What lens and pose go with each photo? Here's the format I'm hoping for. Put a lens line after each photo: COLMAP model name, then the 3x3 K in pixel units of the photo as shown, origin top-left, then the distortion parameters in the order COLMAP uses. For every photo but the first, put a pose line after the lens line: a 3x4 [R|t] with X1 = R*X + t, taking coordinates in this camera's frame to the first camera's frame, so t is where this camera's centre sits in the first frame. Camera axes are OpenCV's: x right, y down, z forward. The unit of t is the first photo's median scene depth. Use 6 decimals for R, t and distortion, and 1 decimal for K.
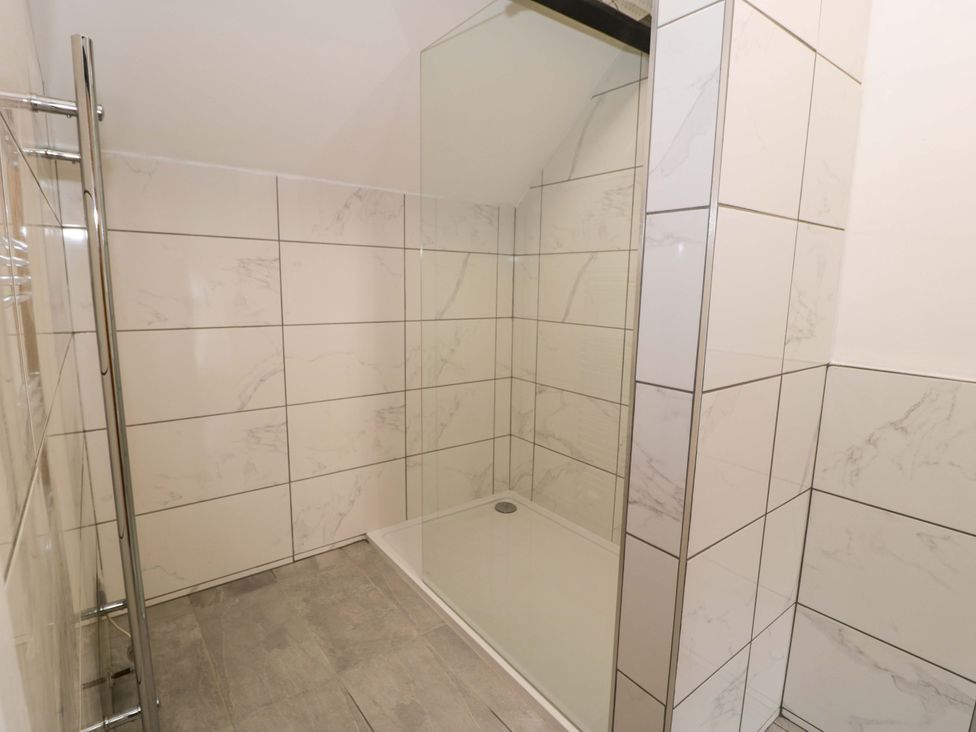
lens RADIAL K [[507.2, 0, 491.9], [0, 507.2, 364.4], [0, 0, 1]] dist [0.000569, -0.012837]
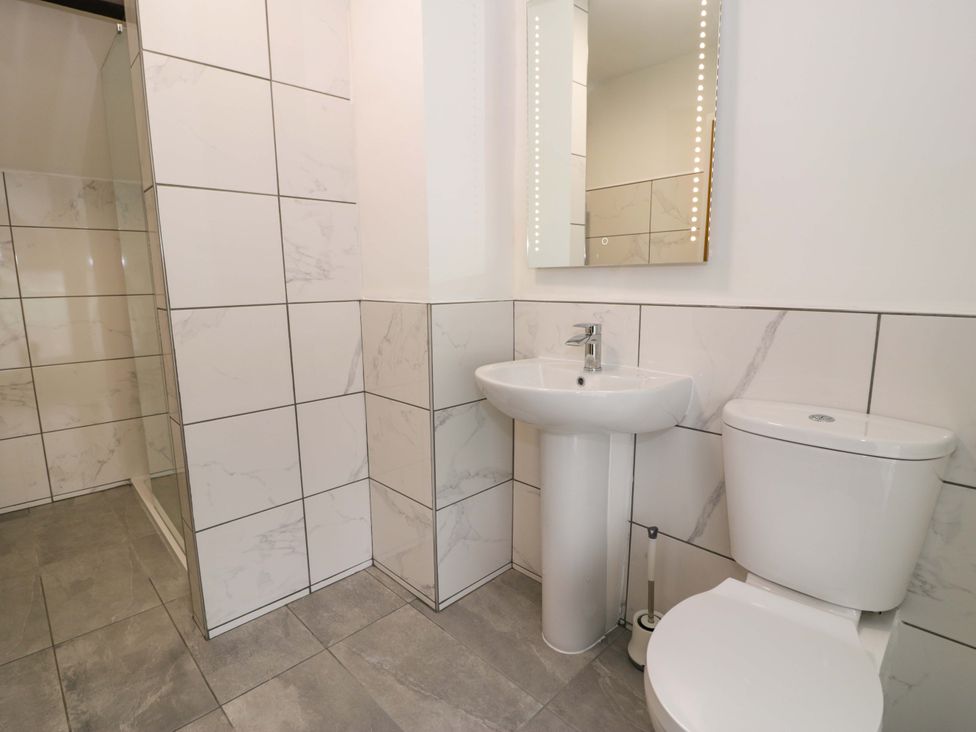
lens RADIAL K [[507.2, 0, 488.8], [0, 507.2, 362.2], [0, 0, 1]] dist [0.000569, -0.012837]
pose [[0.993817, -0.042156, 0.102718, 0.524414], [0.041688, 0.999108, 0.006697, 0.106669], [-0.102909, -0.002373, 0.994688, -0.265406]]
